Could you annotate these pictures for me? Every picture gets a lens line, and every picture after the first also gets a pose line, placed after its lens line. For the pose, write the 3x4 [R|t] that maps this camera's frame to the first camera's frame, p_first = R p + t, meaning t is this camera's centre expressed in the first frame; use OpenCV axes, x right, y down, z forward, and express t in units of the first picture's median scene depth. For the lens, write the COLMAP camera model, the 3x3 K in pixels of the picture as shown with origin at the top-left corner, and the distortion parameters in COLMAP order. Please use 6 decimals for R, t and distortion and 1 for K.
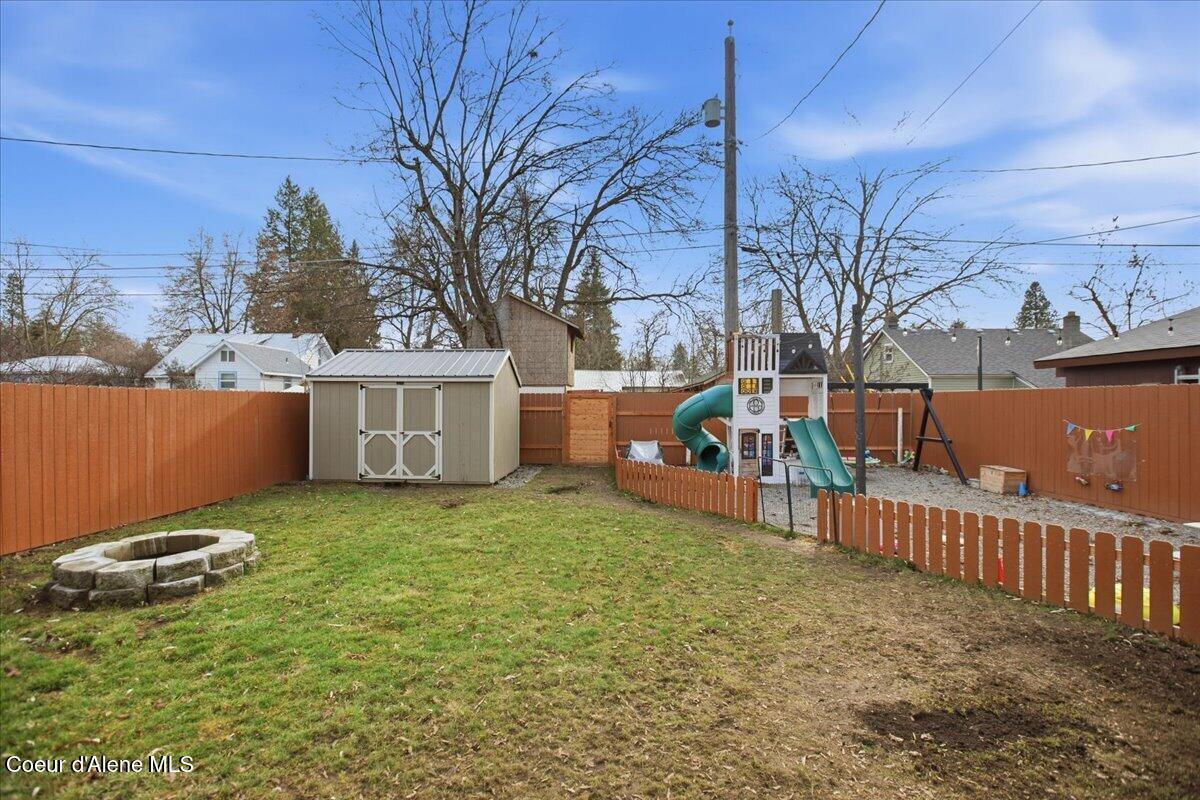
lens RADIAL K [[560.2, 0, 603.7], [0, 560.2, 396.5], [0, 0, 1]] dist [-0.052106, 0.014727]
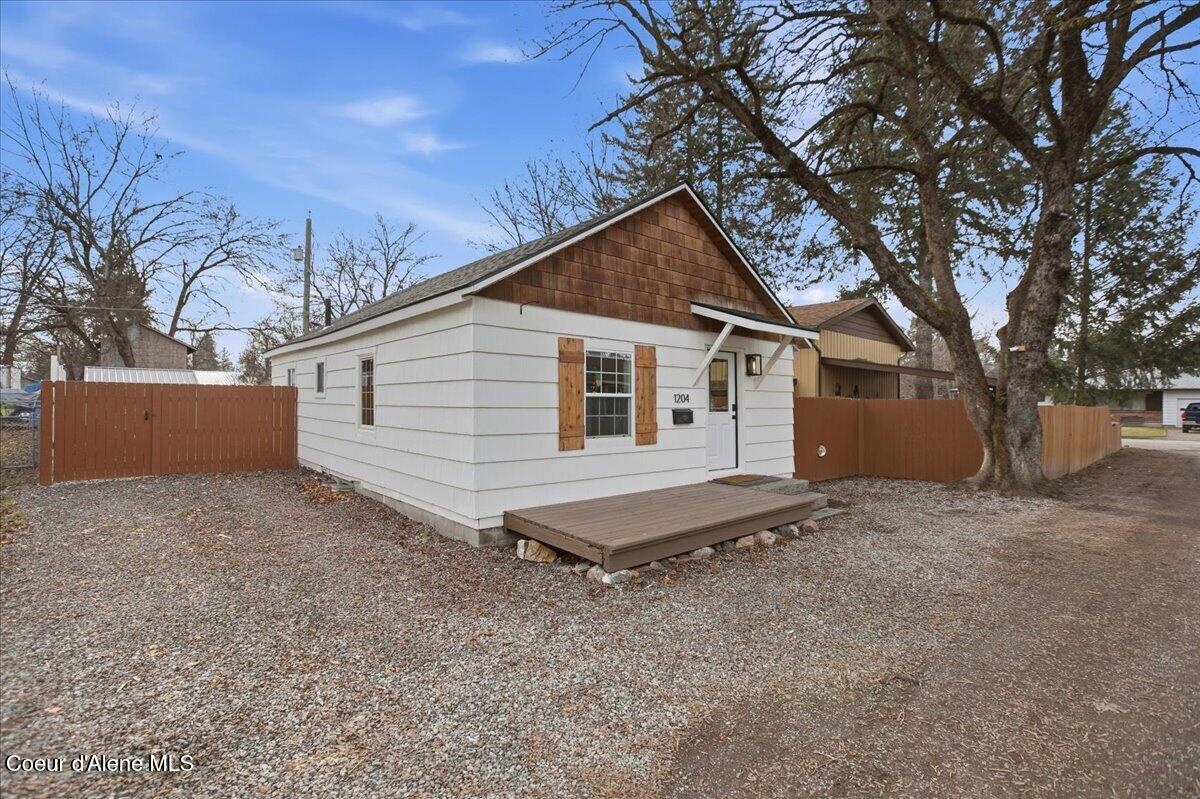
lens RADIAL K [[560.2, 0, 599.7], [0, 560.2, 398.0], [0, 0, 1]] dist [-0.052106, 0.014727]
pose [[0.722630, 0.004117, 0.691223, -0.198064], [-0.010223, 0.999937, 0.004732, -0.003676], [-0.691160, -0.010486, 0.722626, -0.611668]]
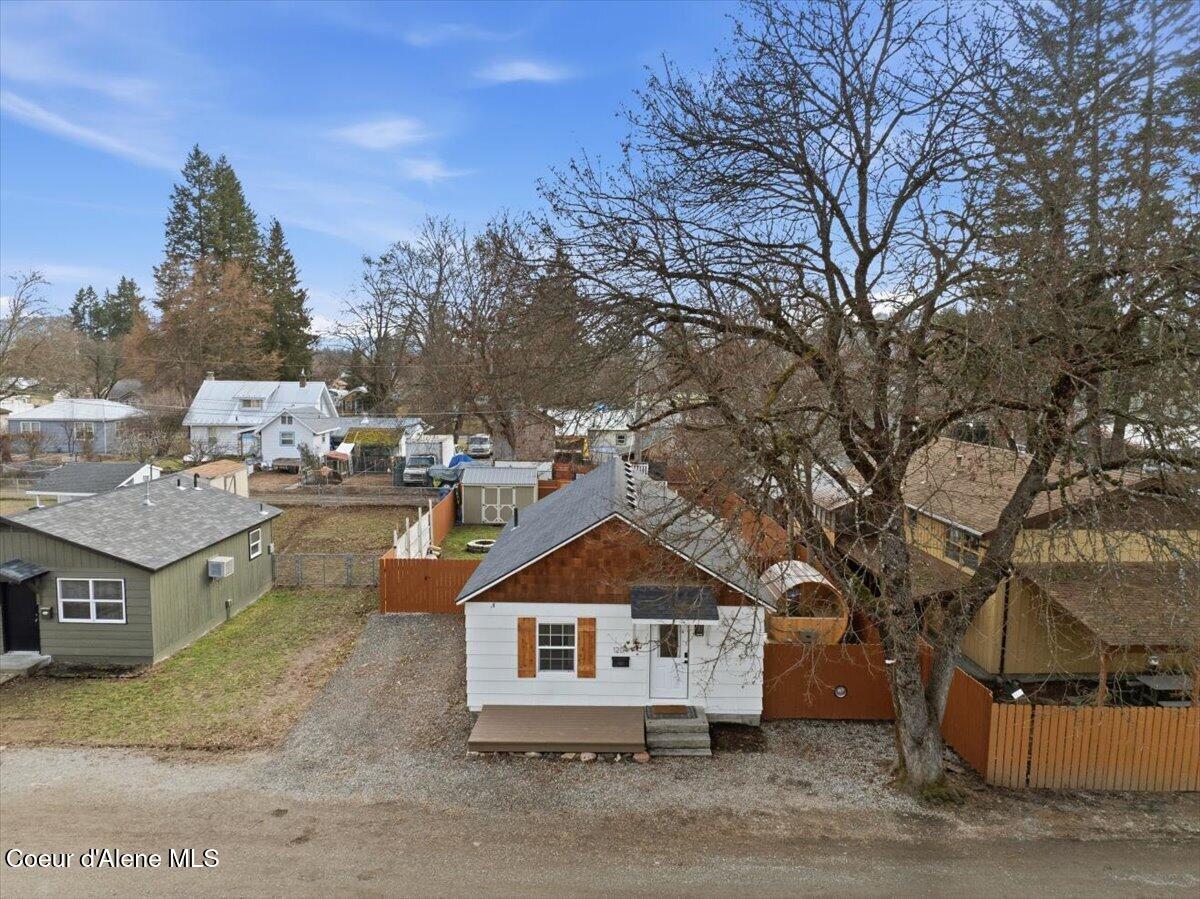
lens RADIAL K [[849.5, 0, 606.5], [0, 849.5, 448.3], [0, 0, 1]] dist [-0.028522, -0.011479]
pose [[0.998863, 0.003860, 0.047521, -0.018258], [-0.008615, 0.994922, 0.100276, -0.215819], [-0.046893, -0.100572, 0.993824, -1.052935]]
